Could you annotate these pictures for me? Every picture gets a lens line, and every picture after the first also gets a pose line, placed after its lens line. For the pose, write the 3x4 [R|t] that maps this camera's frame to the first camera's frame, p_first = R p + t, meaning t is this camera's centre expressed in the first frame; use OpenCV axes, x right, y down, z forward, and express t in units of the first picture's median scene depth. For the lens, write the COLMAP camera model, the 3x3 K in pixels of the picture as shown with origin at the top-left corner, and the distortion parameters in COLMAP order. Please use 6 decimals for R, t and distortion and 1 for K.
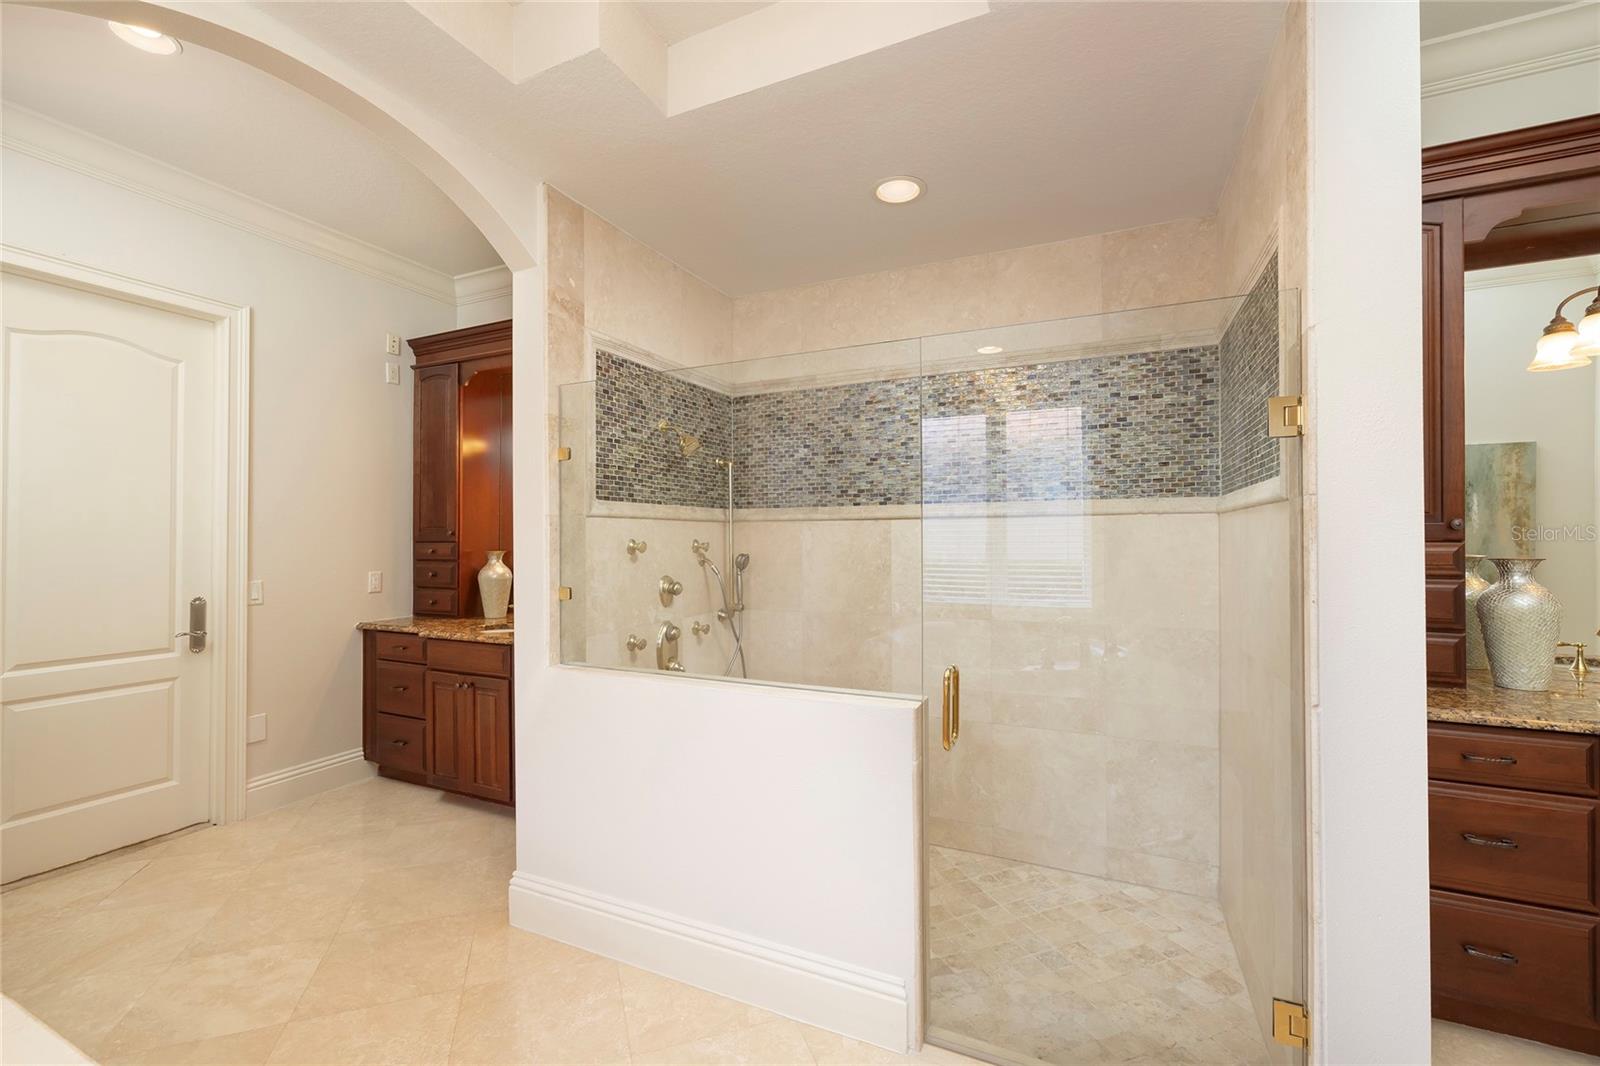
lens RADIAL K [[682.1, 0, 809.6], [0, 682.1, 529.1], [0, 0, 1]] dist [-0.002971, 0.000977]
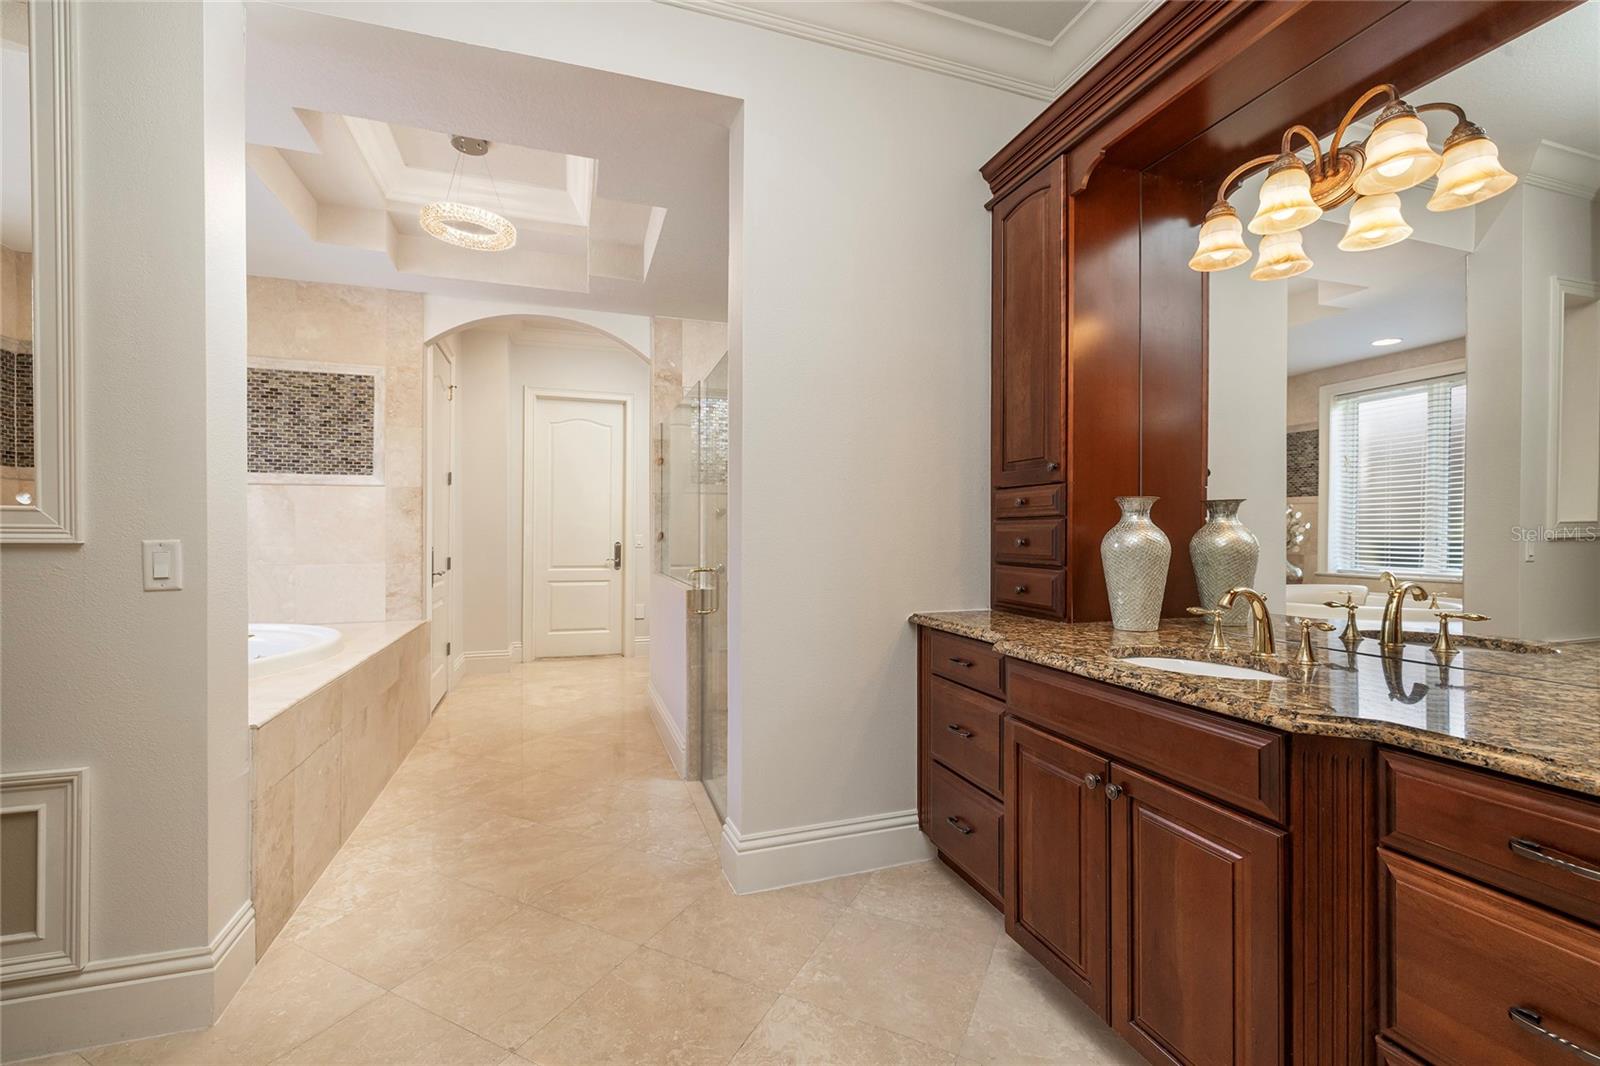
lens RADIAL K [[682.1, 0, 804.0], [0, 682.1, 531.4], [0, 0, 1]] dist [-0.002971, 0.000977]
pose [[0.705307, 0.005832, -0.708878, 0.932039], [0.002587, 0.999938, 0.010801, 0.049998], [0.708898, -0.009452, 0.705248, -0.028594]]
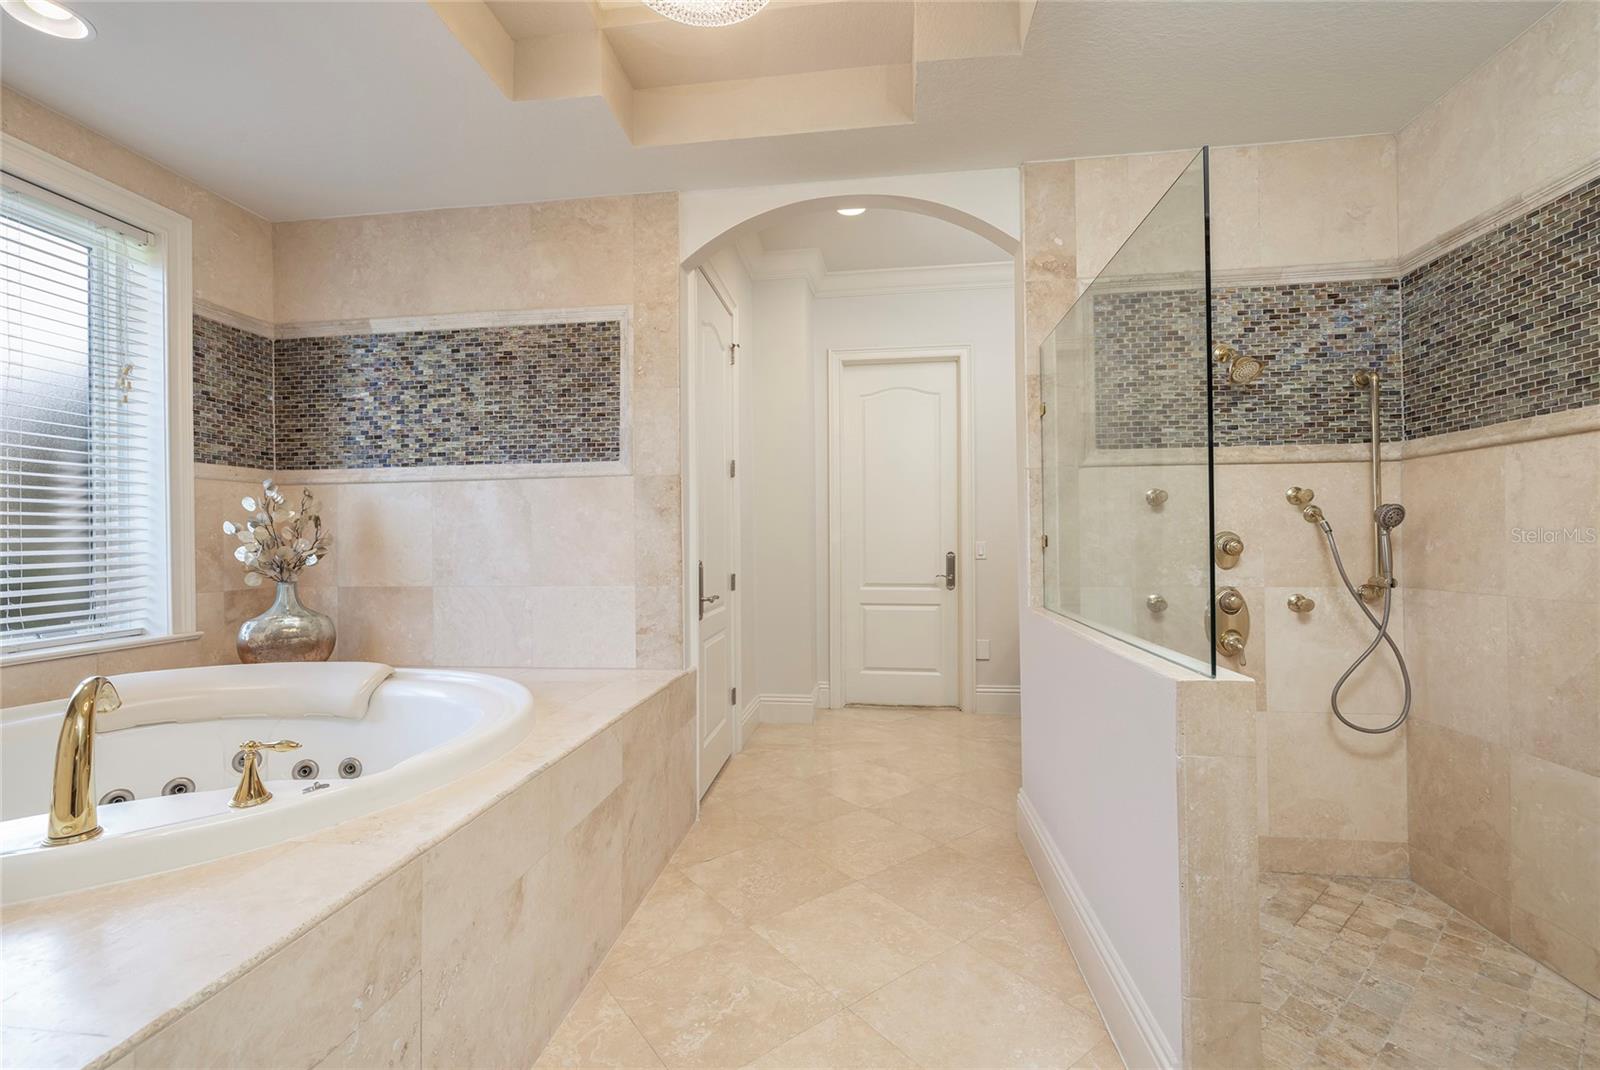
lens RADIAL K [[682.1, 0, 763.3], [0, 682.1, 533.1], [0, 0, 1]] dist [-0.002971, 0.000977]
pose [[0.273079, -0.007752, -0.961960, 0.407029], [0.018946, 0.999817, -0.002678, 0.057810], [0.961805, -0.017493, 0.273176, 0.220343]]
